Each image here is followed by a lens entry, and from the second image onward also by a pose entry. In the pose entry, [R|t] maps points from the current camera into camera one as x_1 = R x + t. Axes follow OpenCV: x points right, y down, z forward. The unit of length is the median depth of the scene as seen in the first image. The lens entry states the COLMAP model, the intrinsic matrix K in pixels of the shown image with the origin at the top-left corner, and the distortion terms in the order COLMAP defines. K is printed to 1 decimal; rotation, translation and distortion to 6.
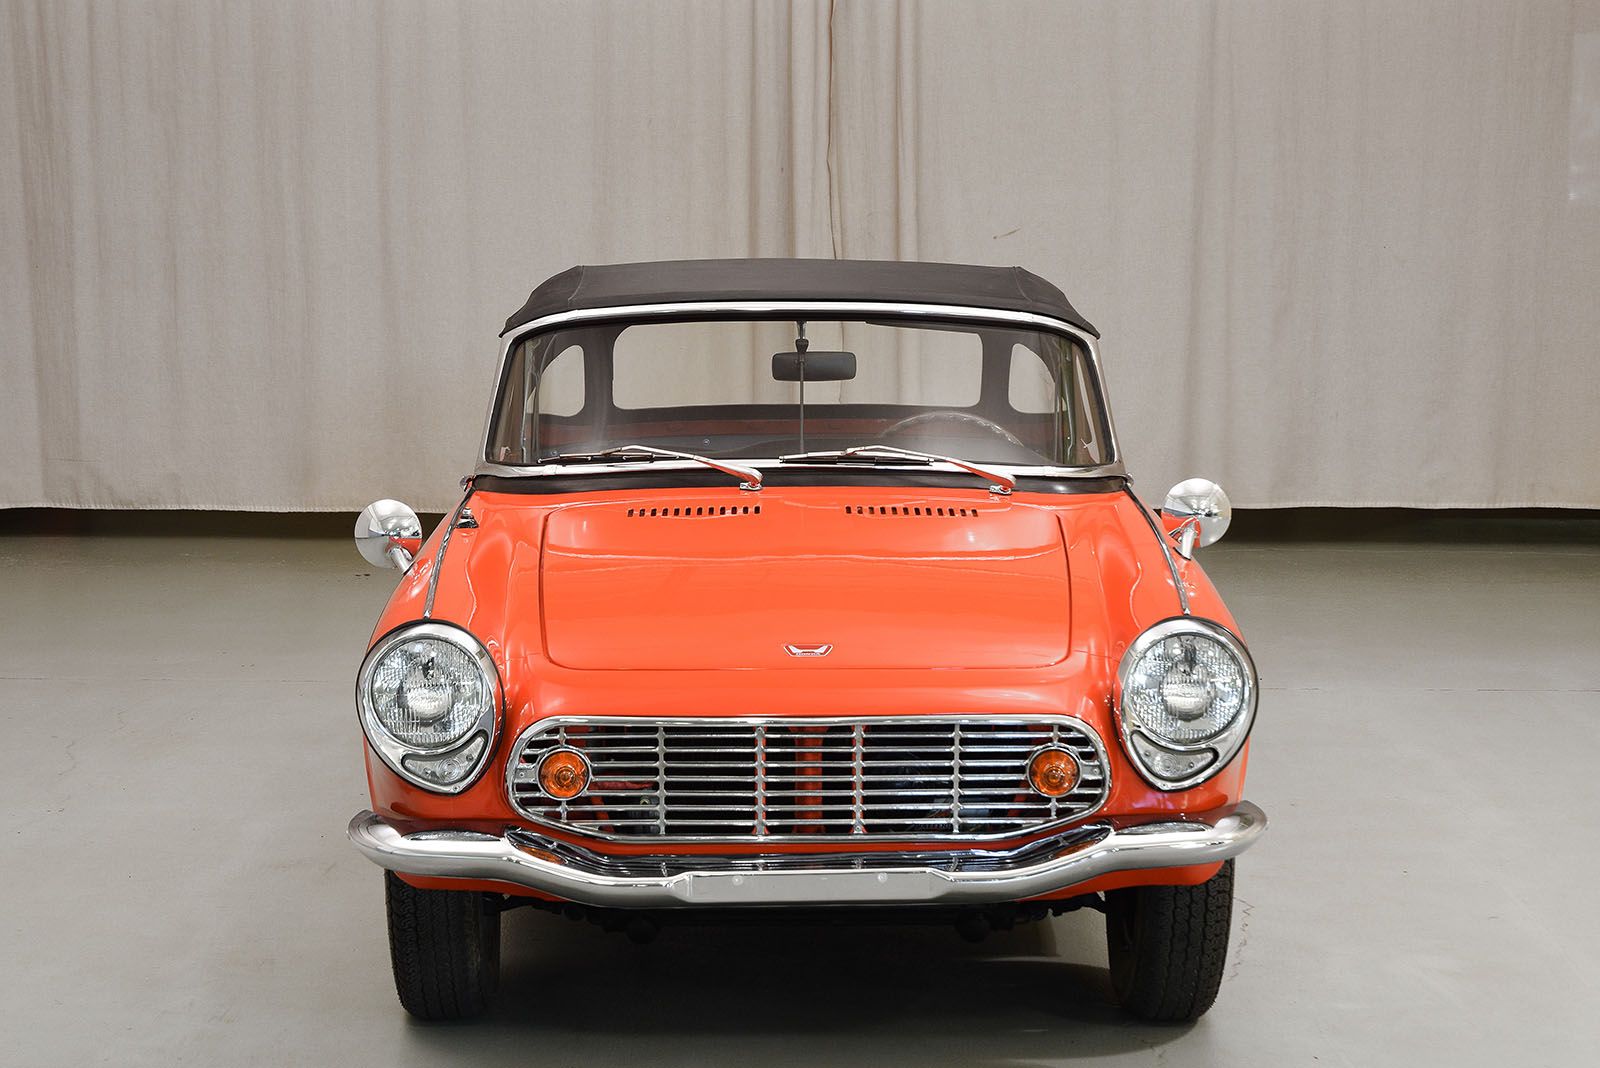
lens RADIAL K [[3295.6, 0, 800.2], [0, 3295.6, 539.0], [0, 0, 1]] dist [0.281756, 0.000000]
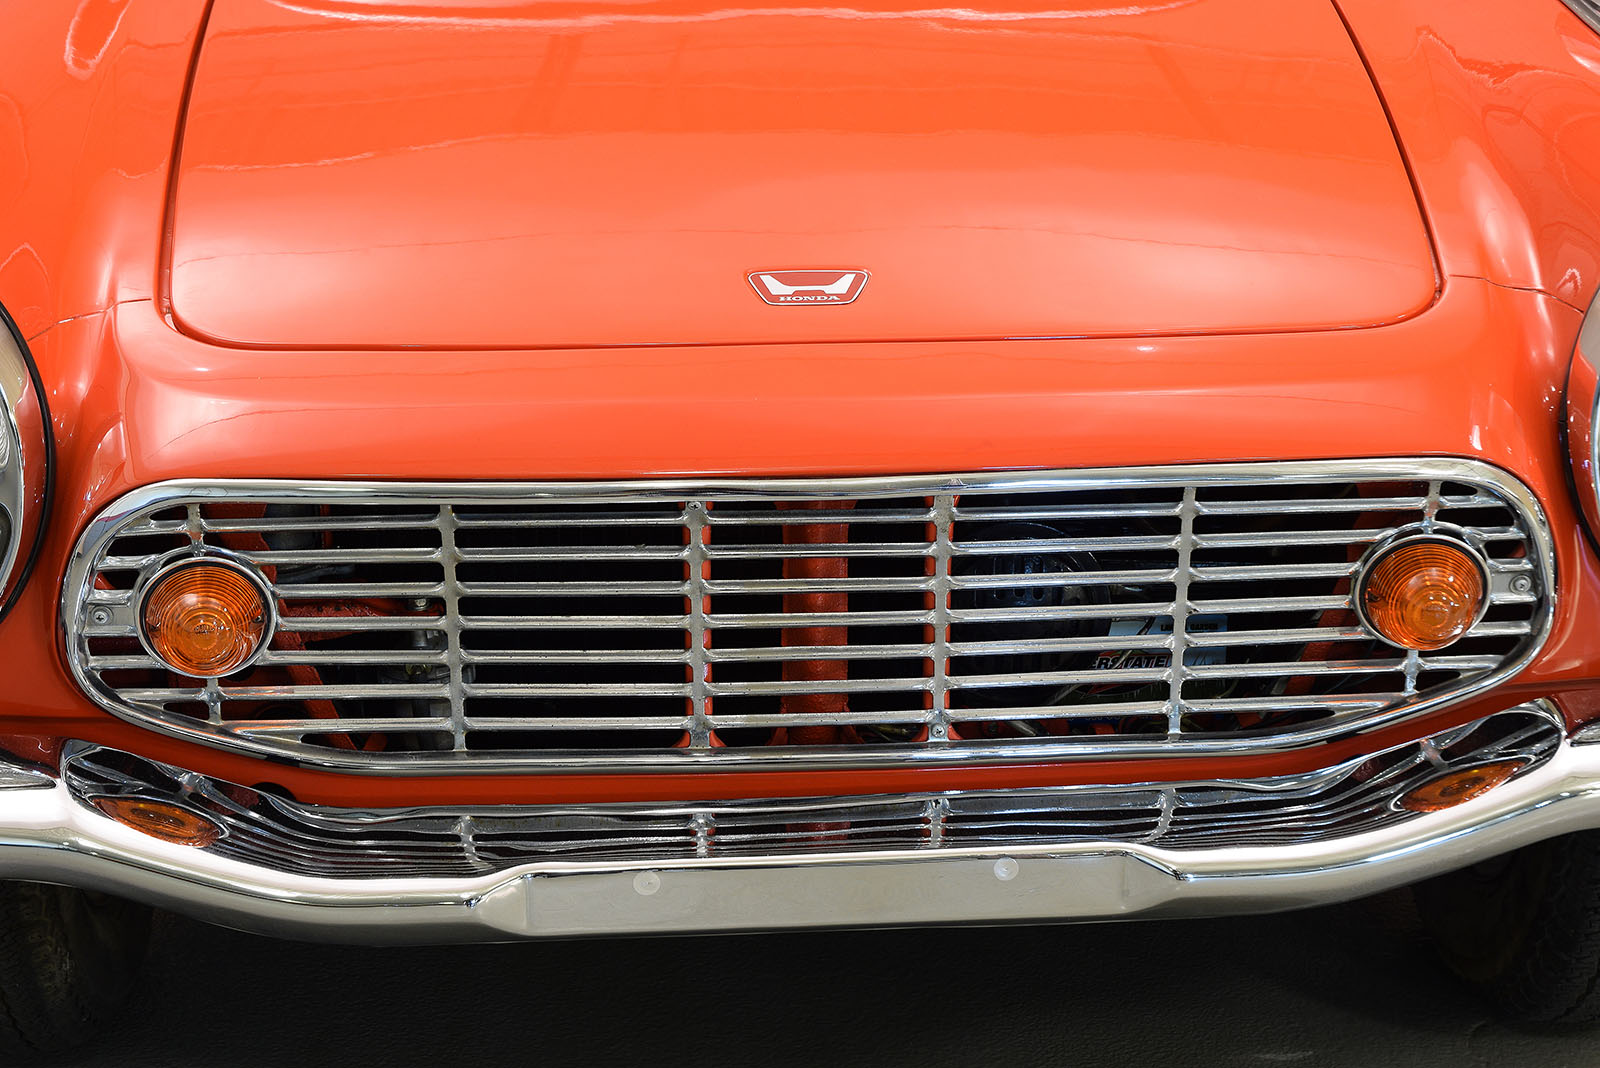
lens RADIAL K [[3118.2, 0, 794.2], [0, 3118.2, 538.8], [0, 0, 1]] dist [0.152957, 0.000000]
pose [[0.999408, -0.015614, 0.030657, -0.011792], [0.008996, 0.978681, 0.205187, -0.015282], [-0.033207, -0.204790, 0.978242, 0.626554]]
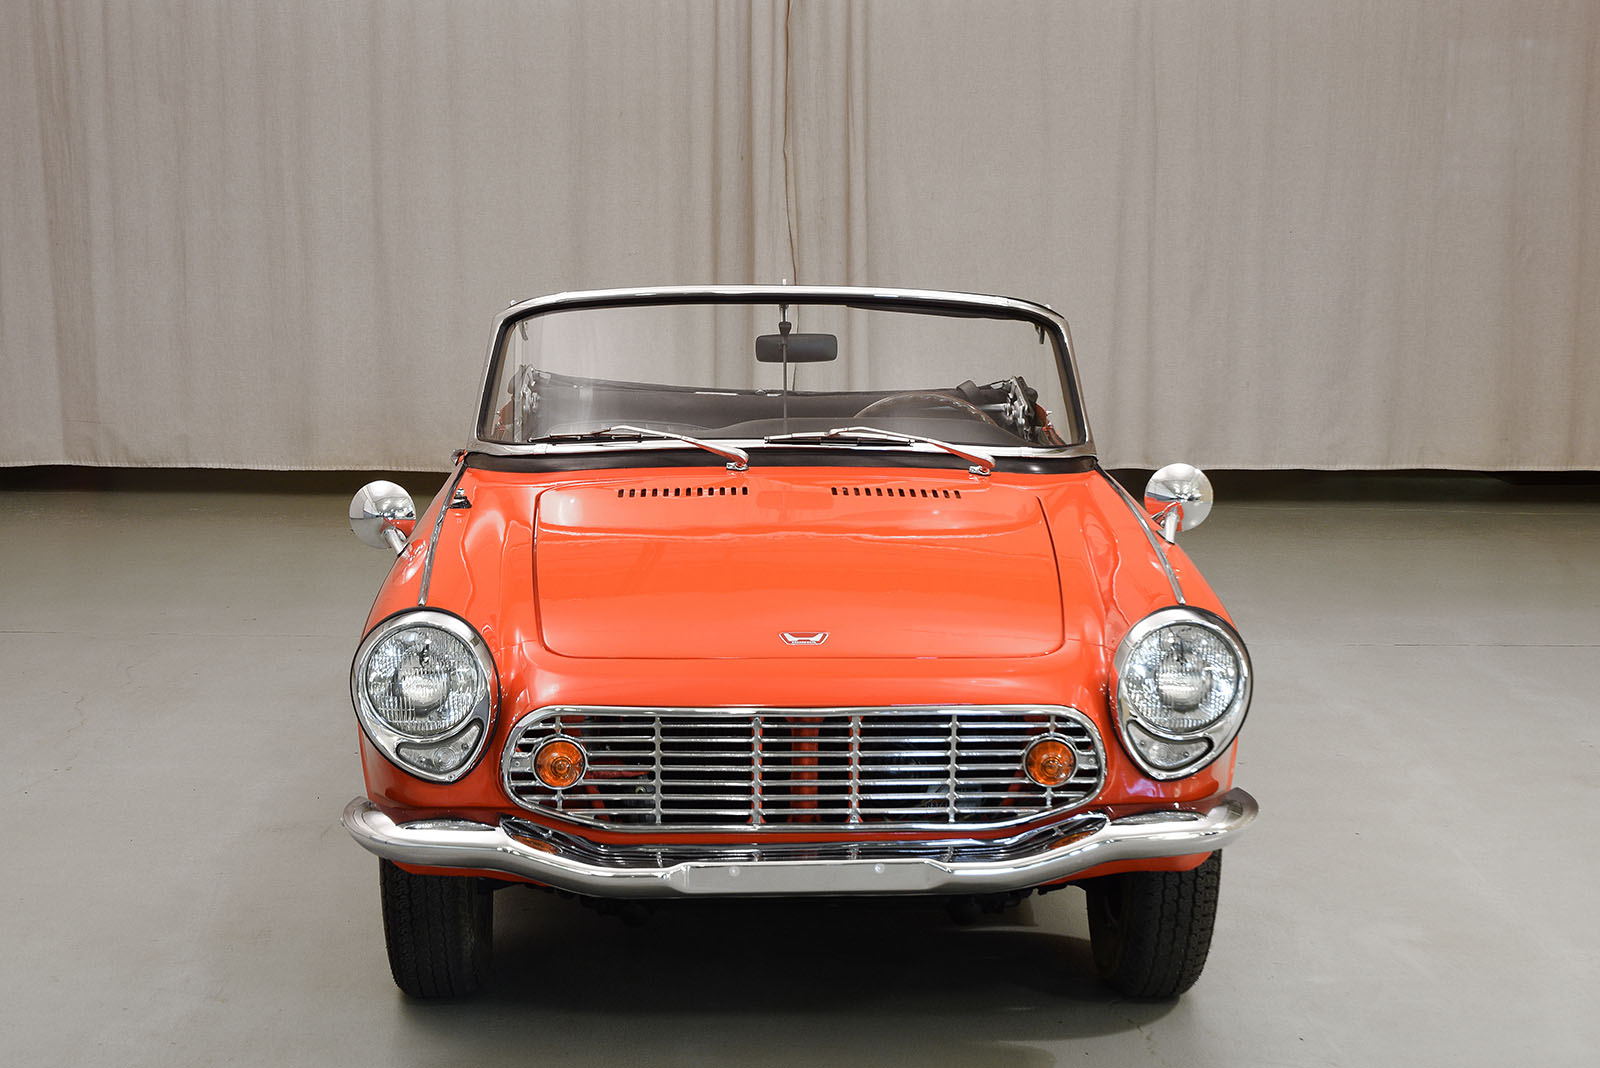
lens RADIAL K [[2828.6, 0, 784.9], [0, 2828.6, 529.2], [0, 0, 1]] dist [0.219556, 0.000000]
pose [[0.999834, 0.002528, 0.018071, -0.019120], [-0.002860, 0.999828, 0.018326, -0.015316], [-0.018021, -0.018375, 0.999669, 0.144252]]
